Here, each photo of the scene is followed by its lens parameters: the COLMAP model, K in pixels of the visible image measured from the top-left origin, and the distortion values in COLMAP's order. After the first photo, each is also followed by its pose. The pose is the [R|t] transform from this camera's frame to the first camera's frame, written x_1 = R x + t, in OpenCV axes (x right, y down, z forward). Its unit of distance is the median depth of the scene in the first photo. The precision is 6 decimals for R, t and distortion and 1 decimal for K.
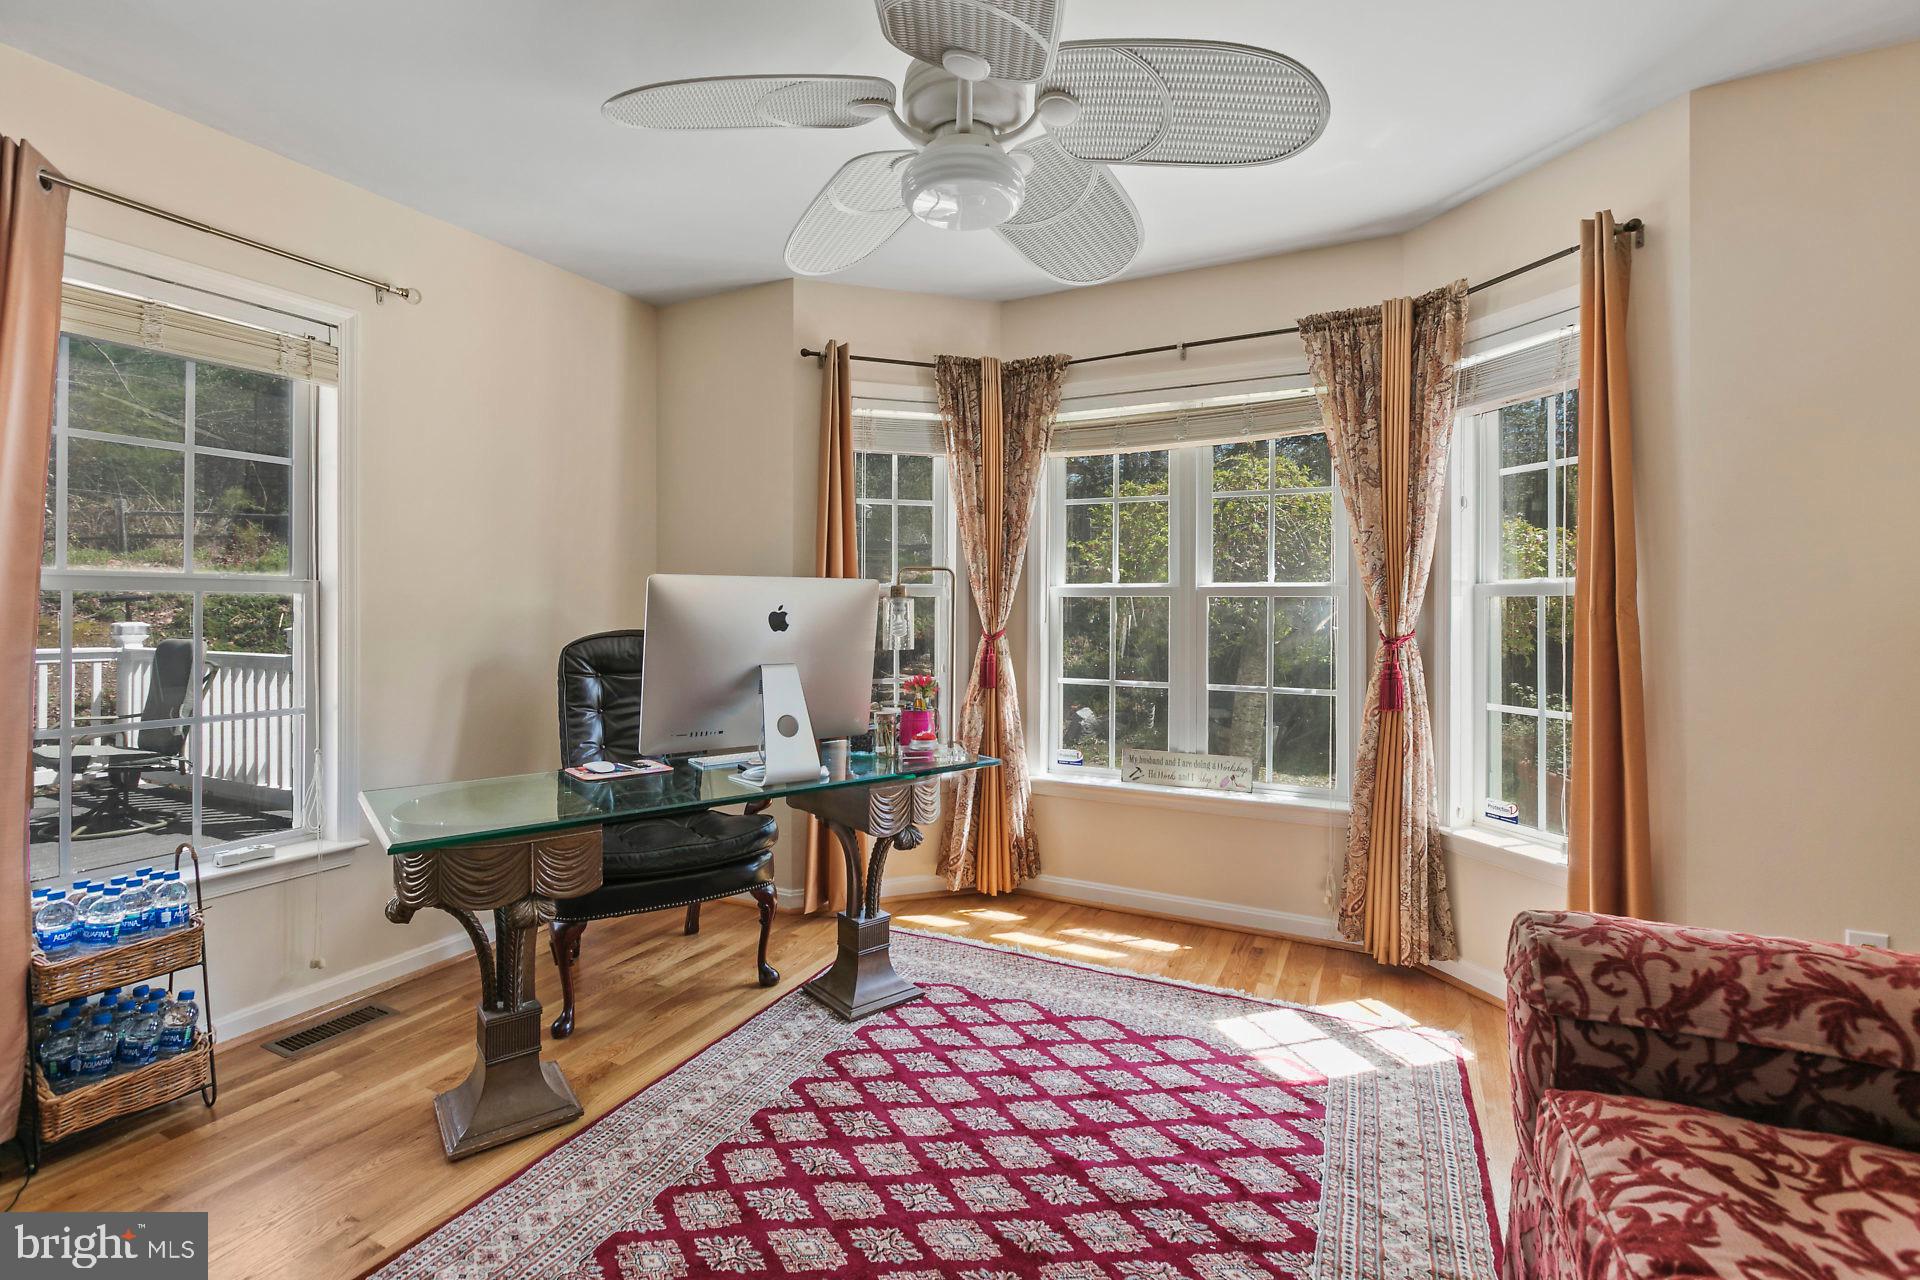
lens RADIAL K [[862.2, 0, 964.6], [0, 862.2, 600.5], [0, 0, 1]] dist [-0.001003, -0.000070]
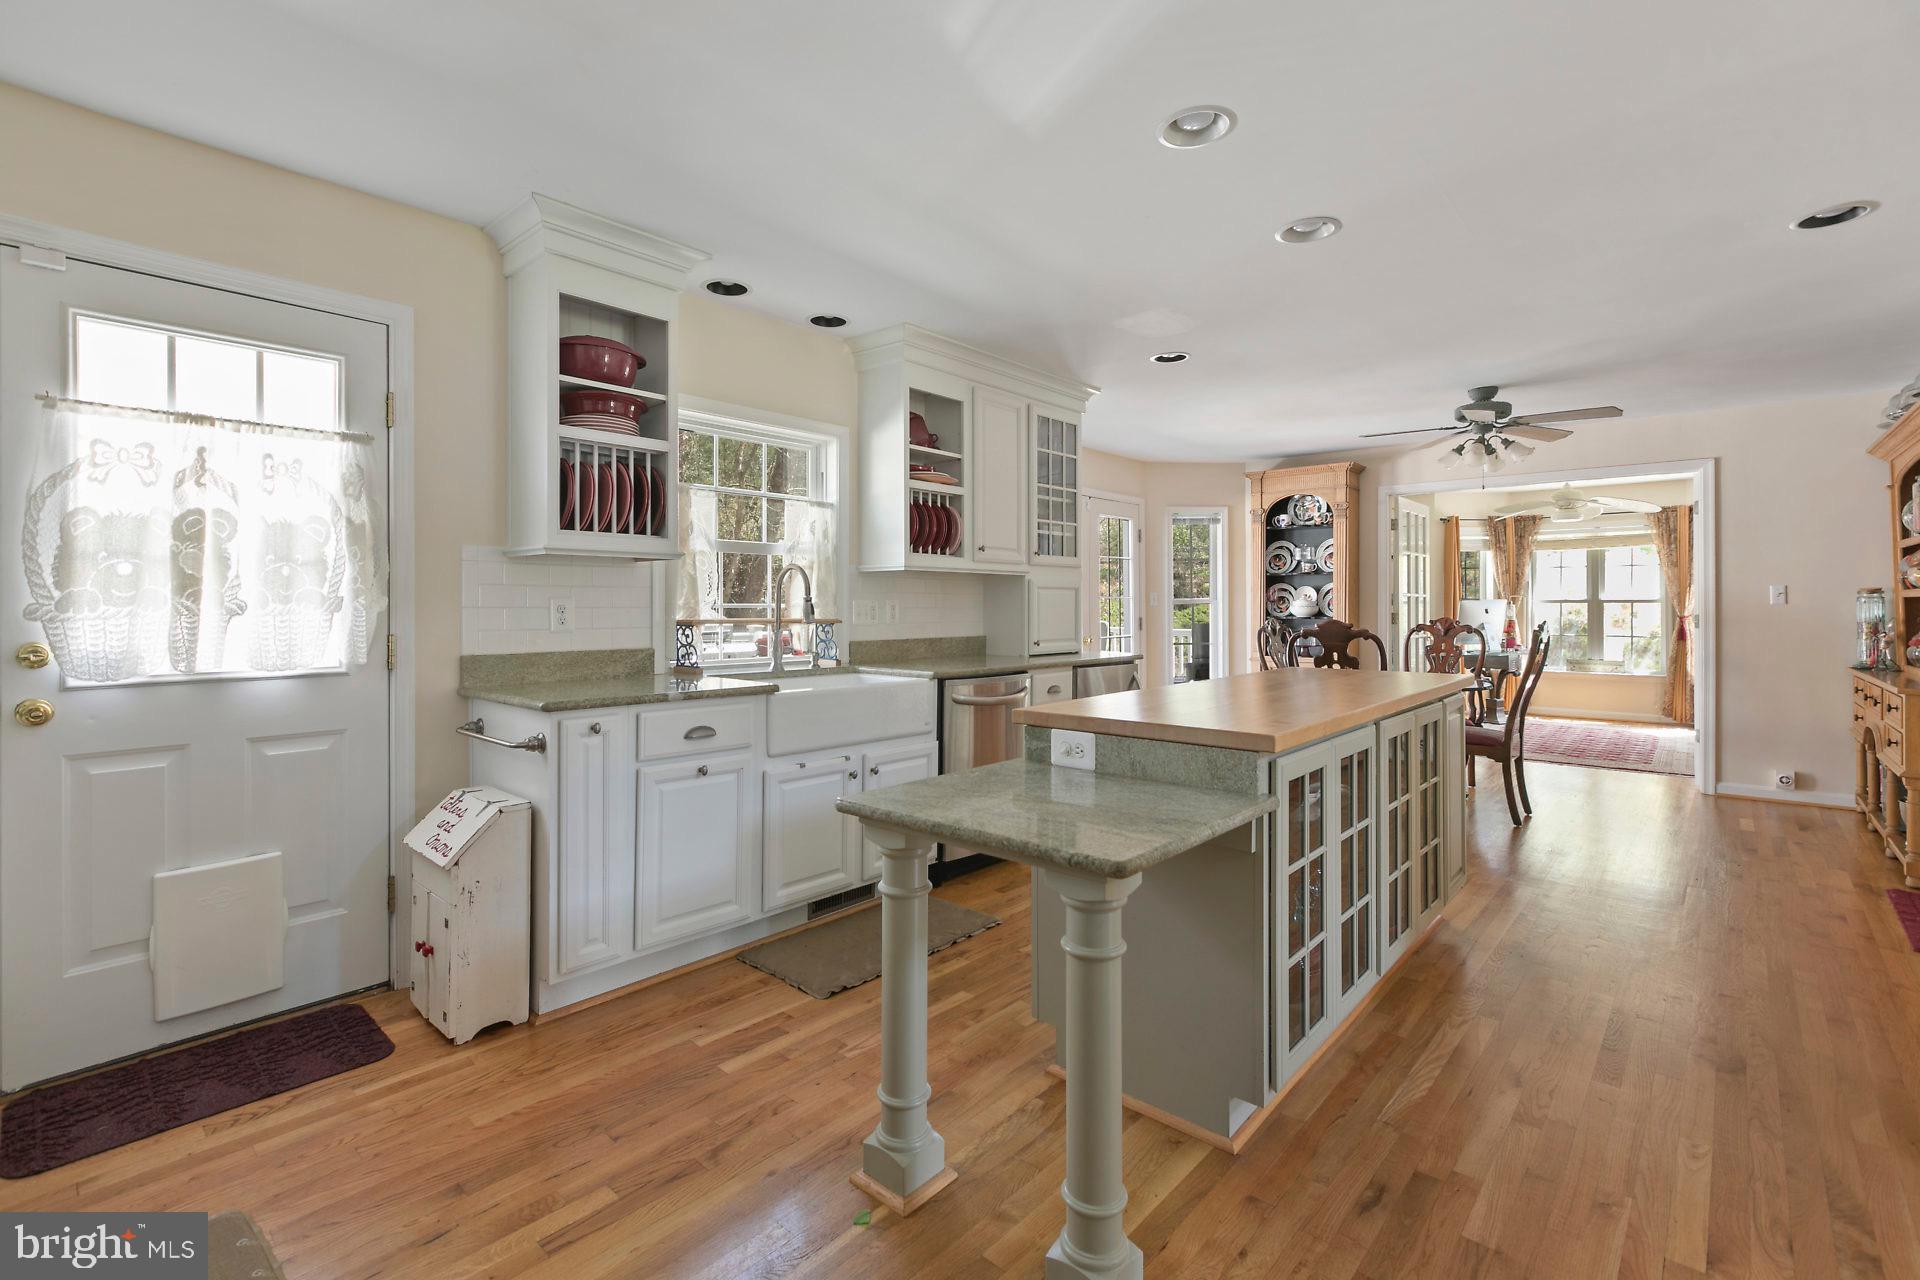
lens RADIAL K [[861.3, 0, 944.0], [0, 861.3, 605.1], [0, 0, 1]] dist [-0.000440, -0.000186]
pose [[0.962418, -0.006484, -0.271496, -0.992870], [0.006446, 0.999979, -0.001031, -0.008554], [0.271497, -0.000758, 0.962439, -2.201575]]
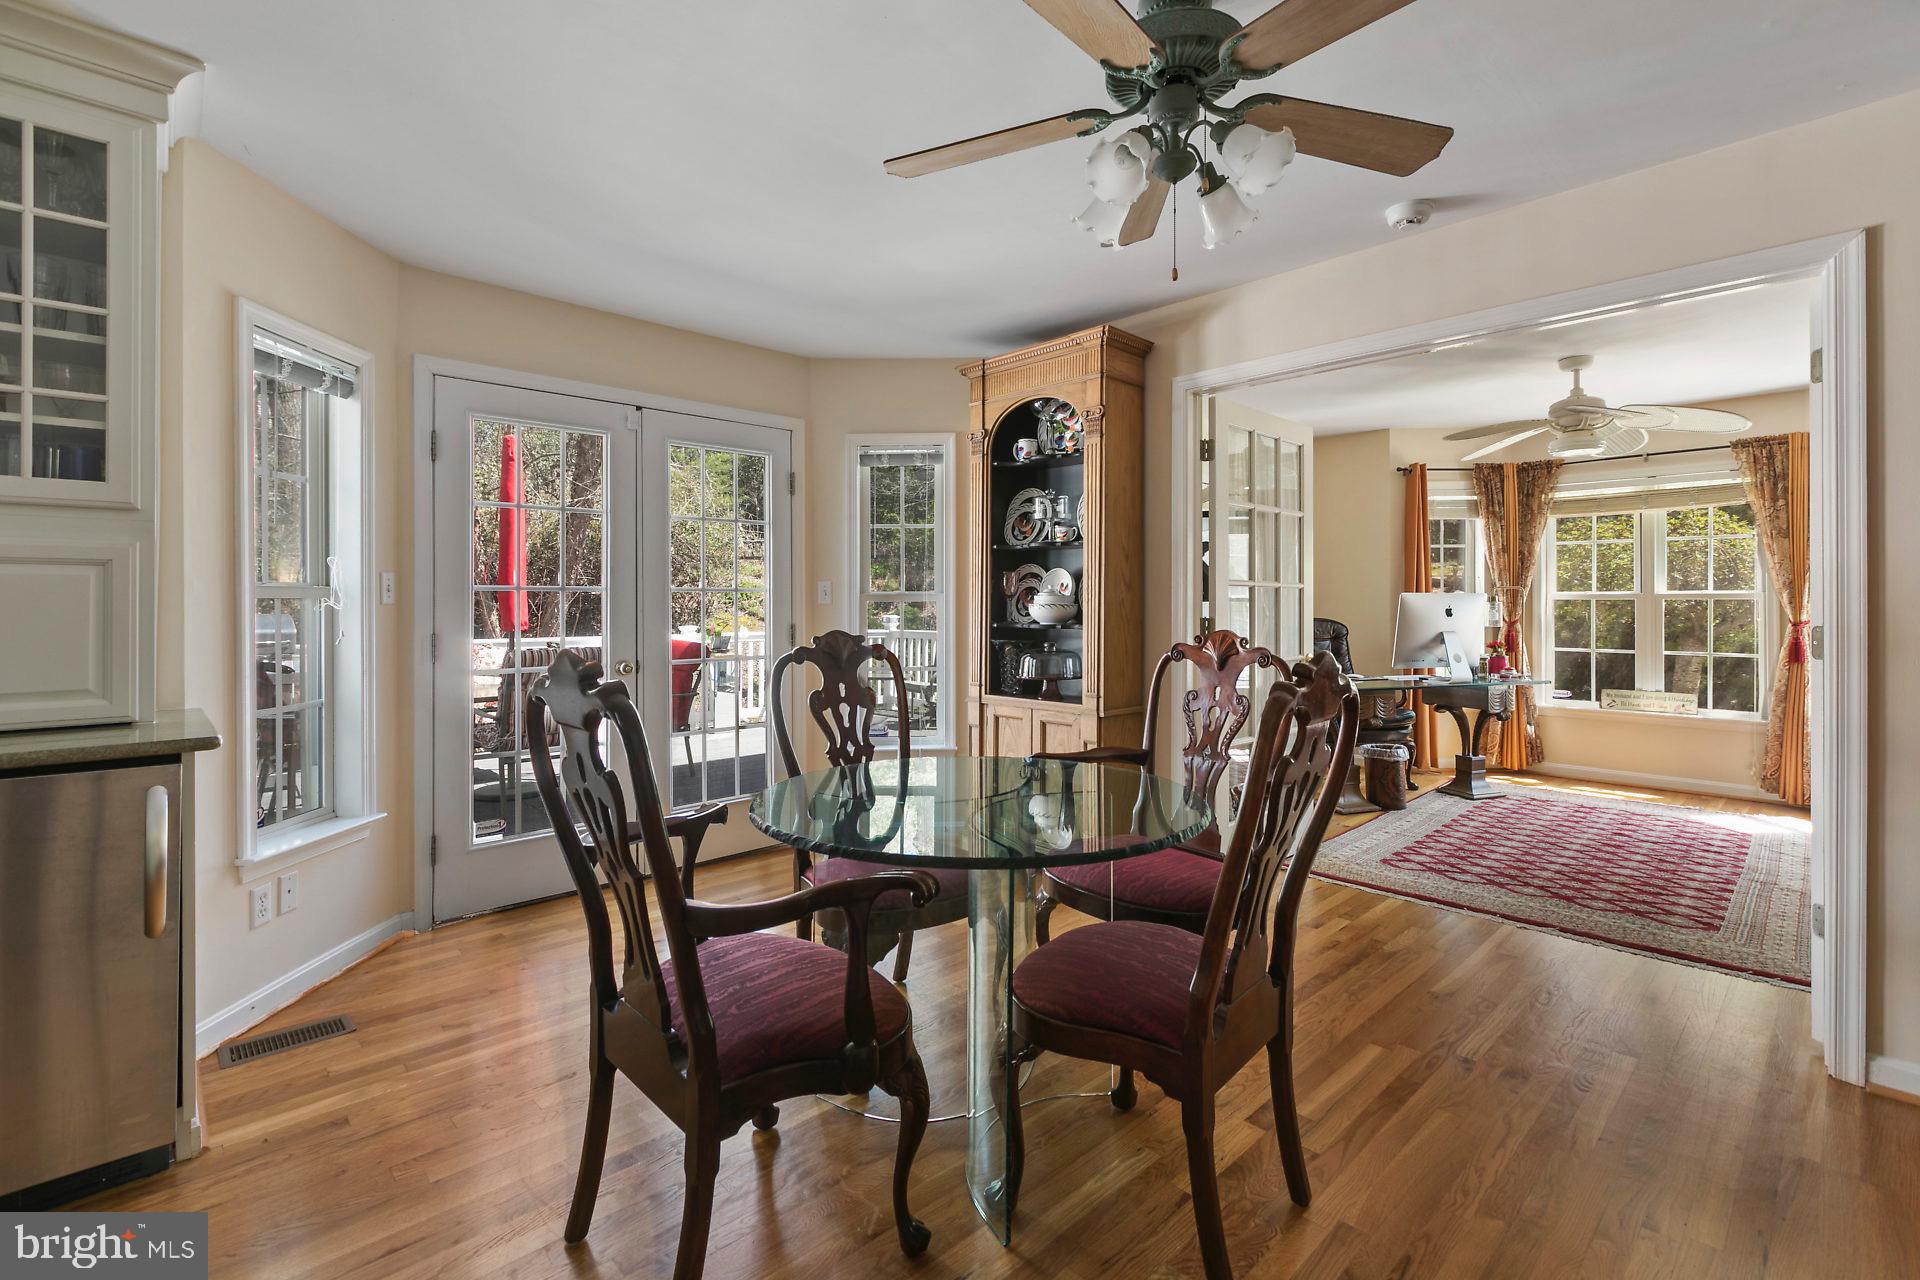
lens RADIAL K [[858.8, 0, 956.8], [0, 858.8, 599.7], [0, 0, 1]] dist [-0.002241, -0.000052]
pose [[0.939011, -0.005376, -0.343846, -0.439624], [0.005164, 0.999985, -0.001533, -0.008265], [0.343850, -0.000337, 0.939025, -1.053024]]
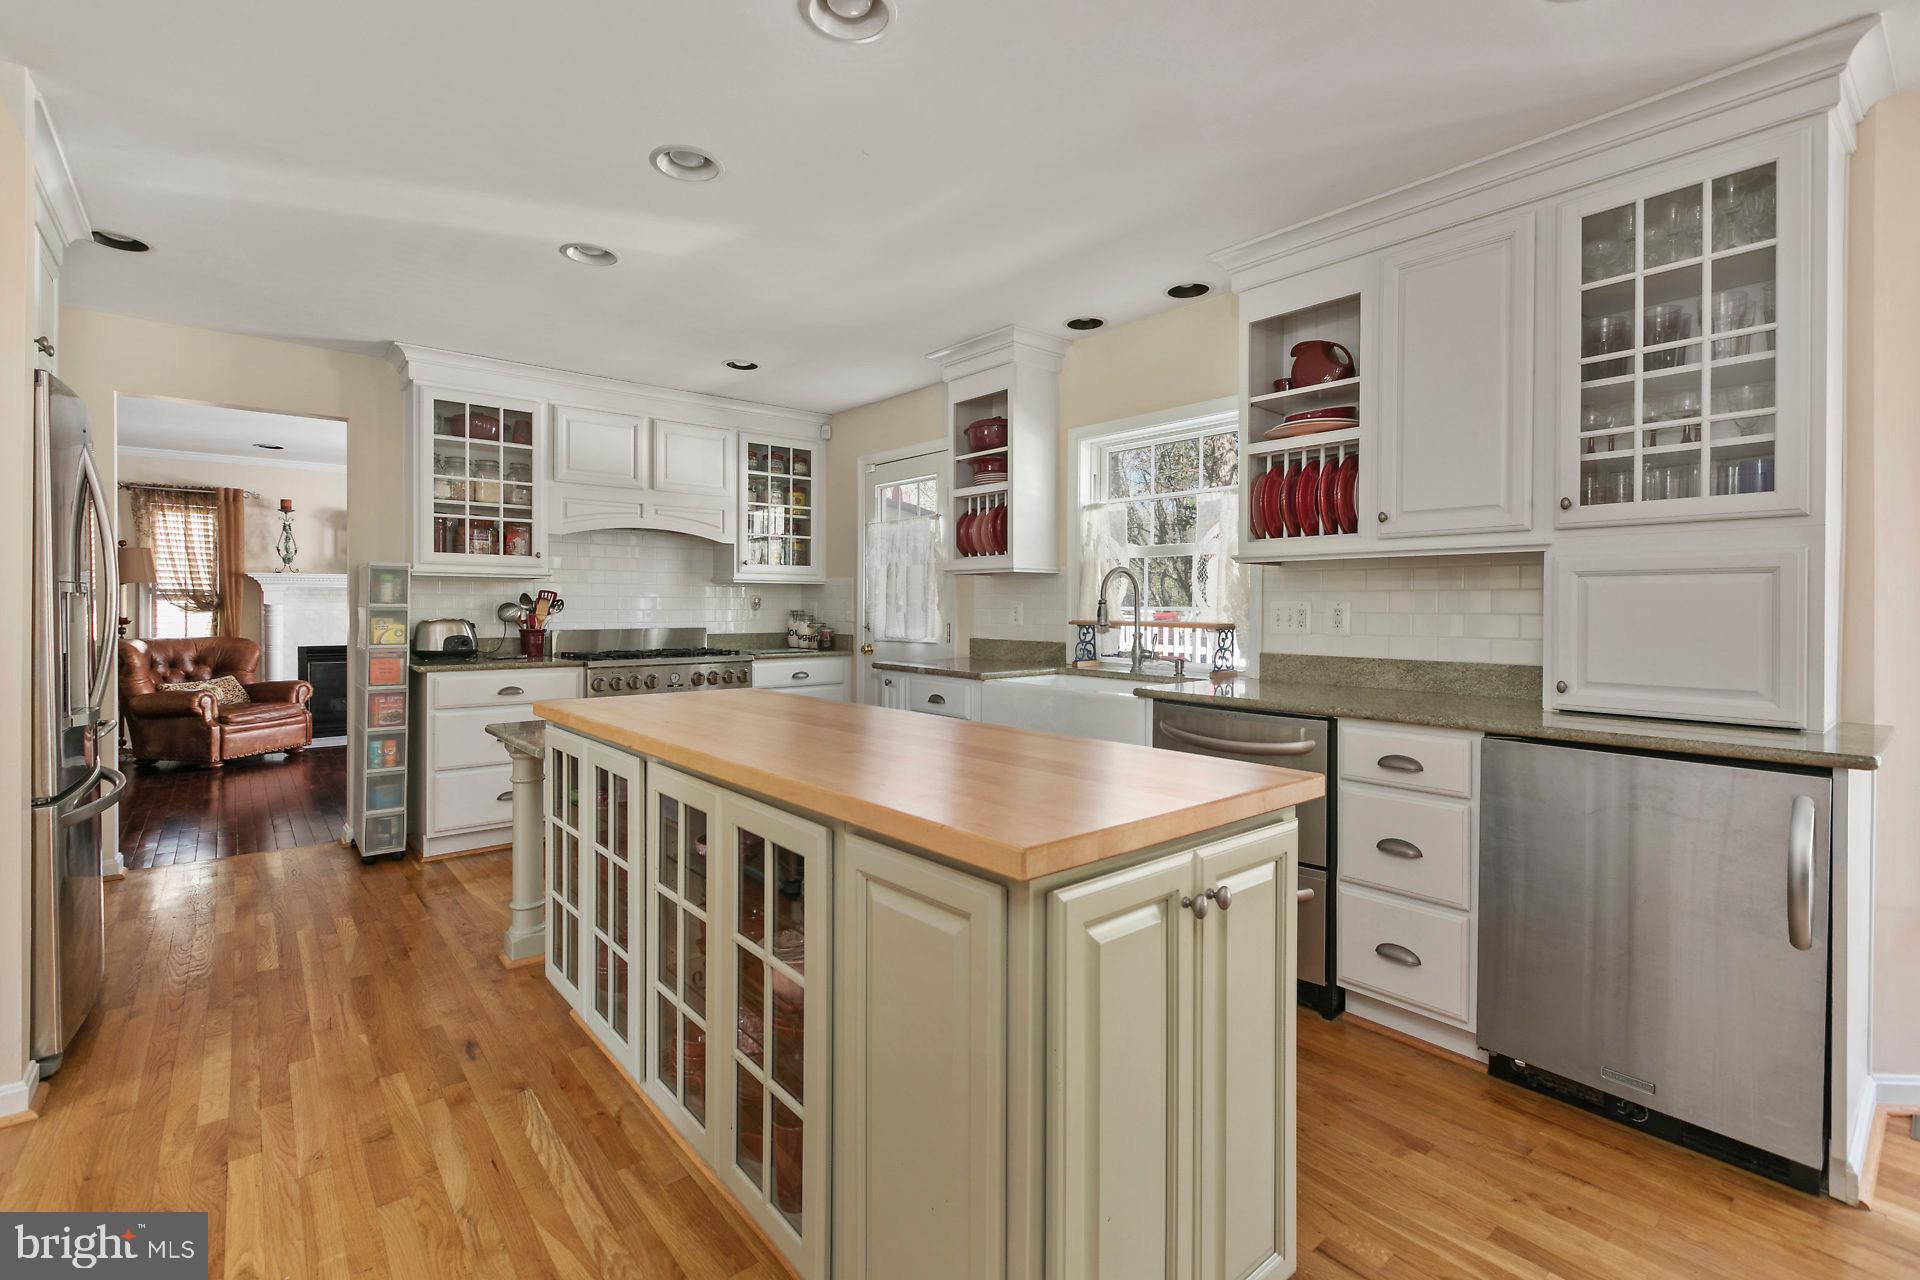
lens RADIAL K [[861.3, 0, 944.0], [0, 861.3, 605.1], [0, 0, 1]] dist [-0.000440, -0.000186]
pose [[-0.406636, -0.007284, -0.913561, -0.399621], [-0.004346, 0.999972, -0.006038, -0.006512], [0.913580, 0.001515, -0.406656, -0.991384]]
